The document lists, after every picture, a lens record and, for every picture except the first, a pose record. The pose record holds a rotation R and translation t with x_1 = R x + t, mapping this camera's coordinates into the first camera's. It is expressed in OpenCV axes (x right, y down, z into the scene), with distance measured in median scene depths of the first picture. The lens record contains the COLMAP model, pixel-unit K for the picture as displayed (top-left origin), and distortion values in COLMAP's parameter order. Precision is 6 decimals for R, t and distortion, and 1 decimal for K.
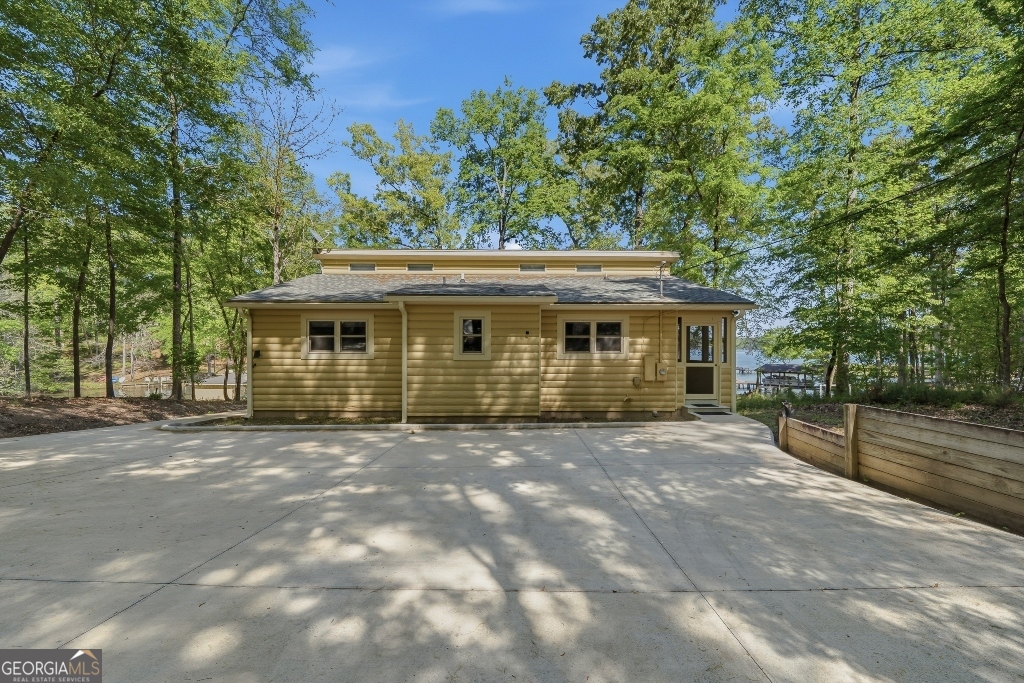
lens RADIAL K [[403.9, 0, 512.0], [0, 403.9, 341.5], [0, 0, 1]] dist [-0.004438, -0.000098]
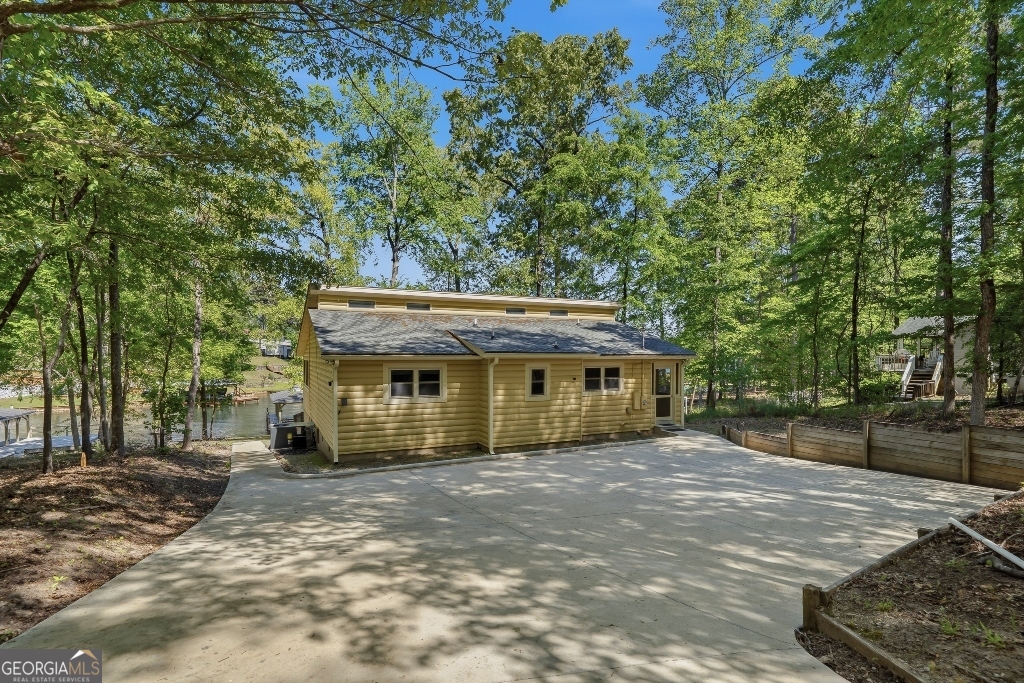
lens RADIAL K [[501.8, 0, 512.1], [0, 501.8, 346.7], [0, 0, 1]] dist [0.001584, 0.000305]
pose [[0.907898, 0.006587, 0.419139, -0.842240], [-0.006428, 0.999978, -0.001793, -0.123256], [-0.419142, -0.001066, 0.907920, -0.421652]]
